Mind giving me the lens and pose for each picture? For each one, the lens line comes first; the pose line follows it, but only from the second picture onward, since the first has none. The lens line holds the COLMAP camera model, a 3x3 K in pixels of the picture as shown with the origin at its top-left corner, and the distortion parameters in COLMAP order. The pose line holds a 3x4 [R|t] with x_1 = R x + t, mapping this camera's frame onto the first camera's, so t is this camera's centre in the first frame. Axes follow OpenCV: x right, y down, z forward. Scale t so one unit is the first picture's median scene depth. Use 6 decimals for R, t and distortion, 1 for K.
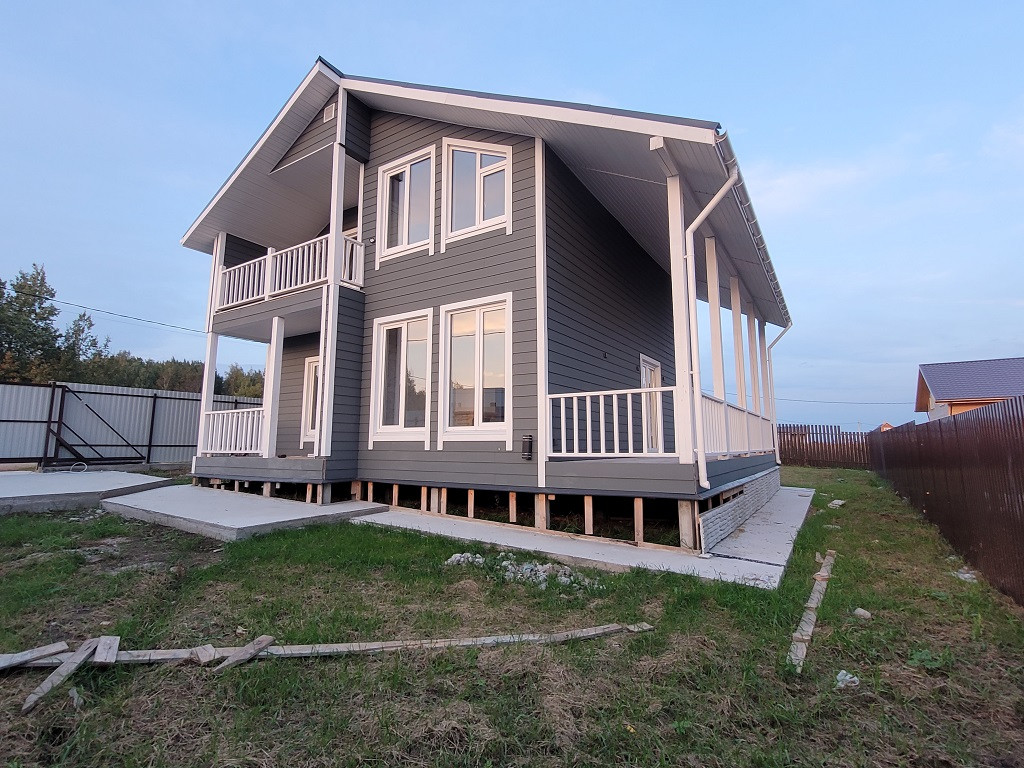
lens RADIAL K [[495.5, 0, 493.5], [0, 495.5, 379.9], [0, 0, 1]] dist [-0.000181, 0.000360]
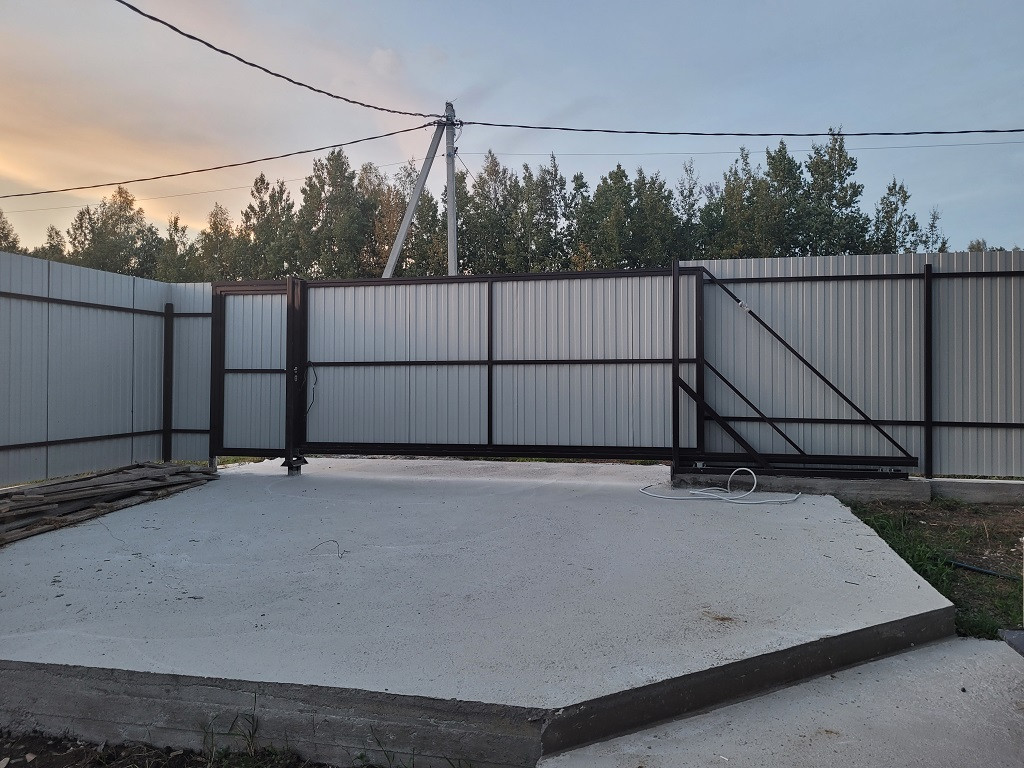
lens RADIAL K [[784.5, 0, 499.2], [0, 784.5, 361.5], [0, 0, 1]] dist [0.040121, -0.007886]
pose [[0.369018, -0.021967, -0.929162, -0.334747], [0.118508, 0.992673, 0.023597, 0.049525], [0.921836, -0.118821, 0.368918, 0.593491]]
